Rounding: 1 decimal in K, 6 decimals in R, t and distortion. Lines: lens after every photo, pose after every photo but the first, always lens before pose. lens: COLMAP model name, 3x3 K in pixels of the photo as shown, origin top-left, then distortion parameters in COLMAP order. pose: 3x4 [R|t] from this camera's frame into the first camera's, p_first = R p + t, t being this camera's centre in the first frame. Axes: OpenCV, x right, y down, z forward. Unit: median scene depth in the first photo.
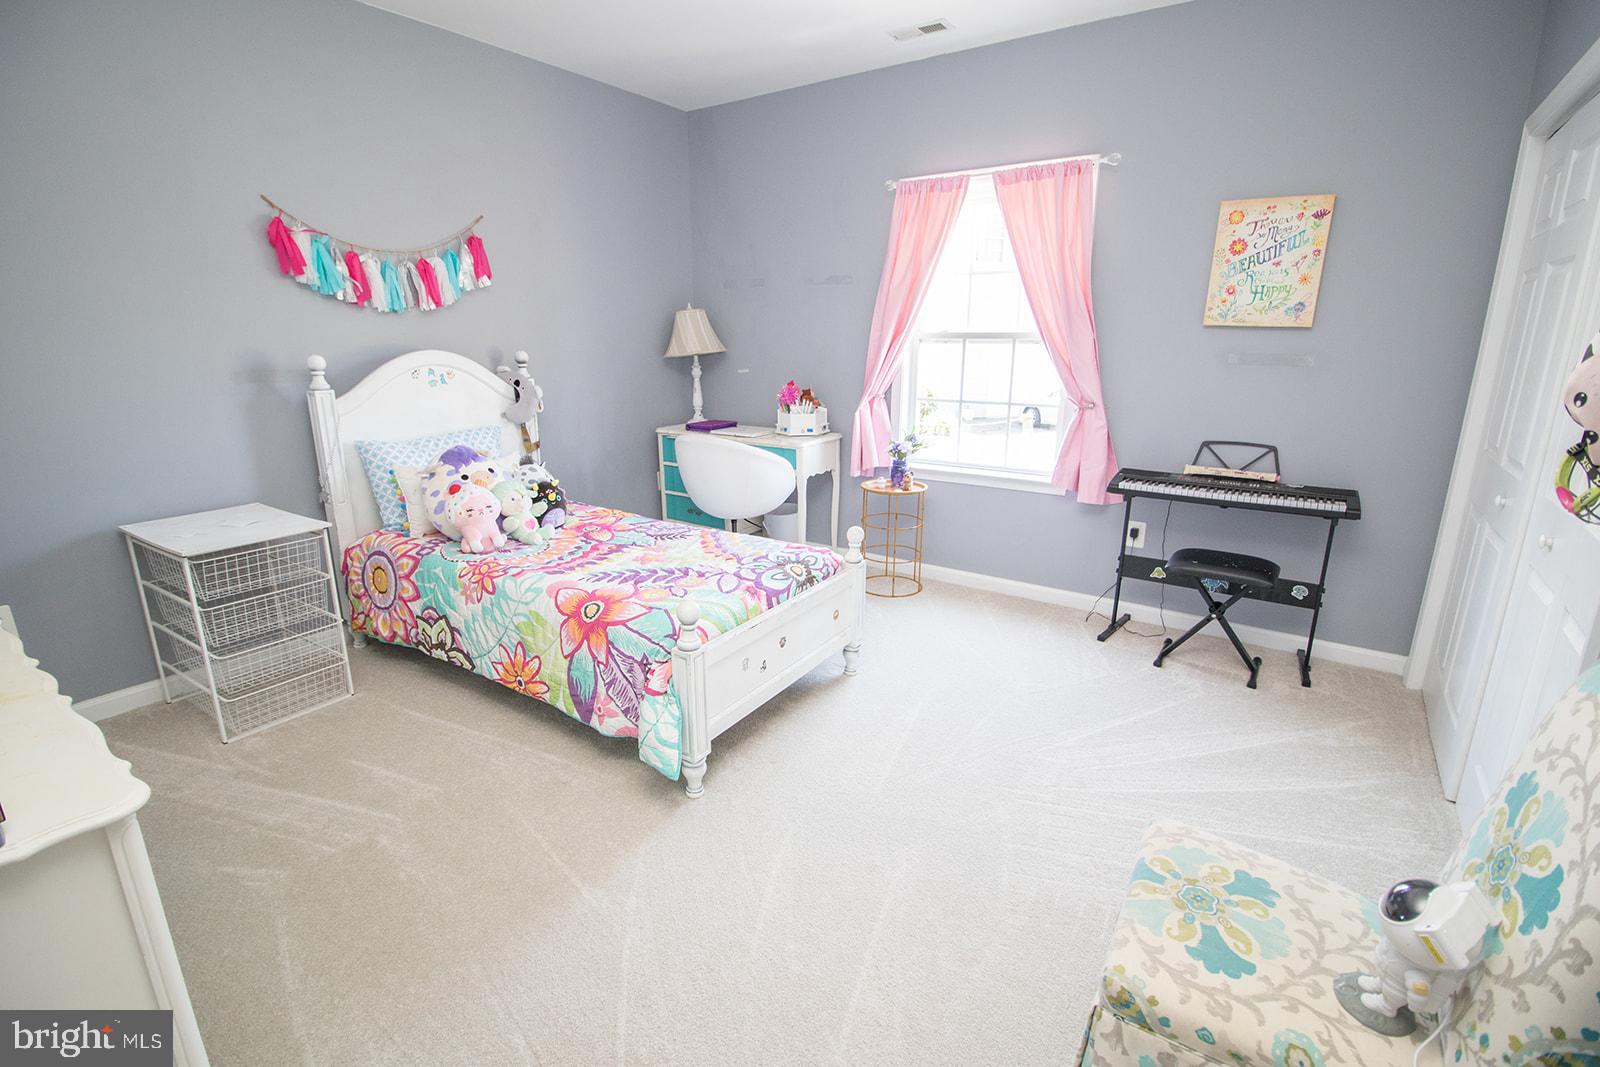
lens RADIAL K [[735.3, 0, 802.0], [0, 735.3, 534.7], [0, 0, 1]] dist [-0.001435, -0.012201]
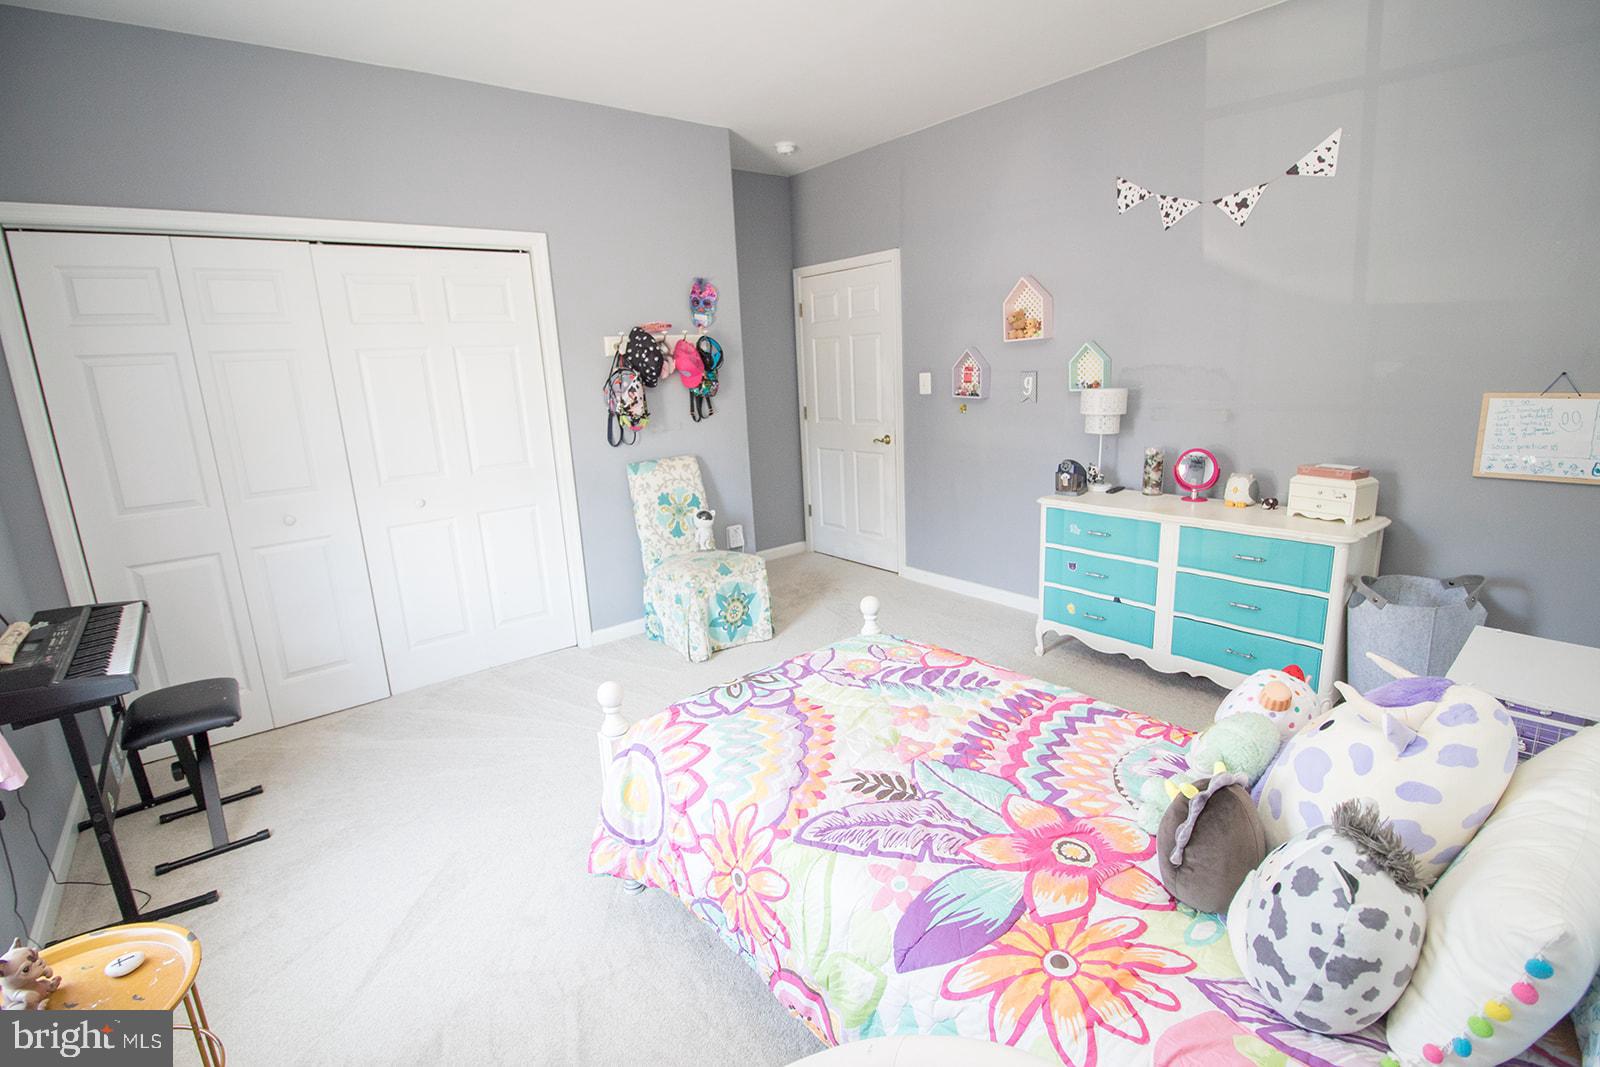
lens RADIAL K [[735.3, 0, 800.6], [0, 735.3, 533.0], [0, 0, 1]] dist [-0.001435, -0.012201]
pose [[-0.957350, -0.026524, 0.287710, -0.317378], [0.112035, 0.883791, 0.454271, -0.465056], [-0.266324, 0.467130, -0.843126, 1.630504]]
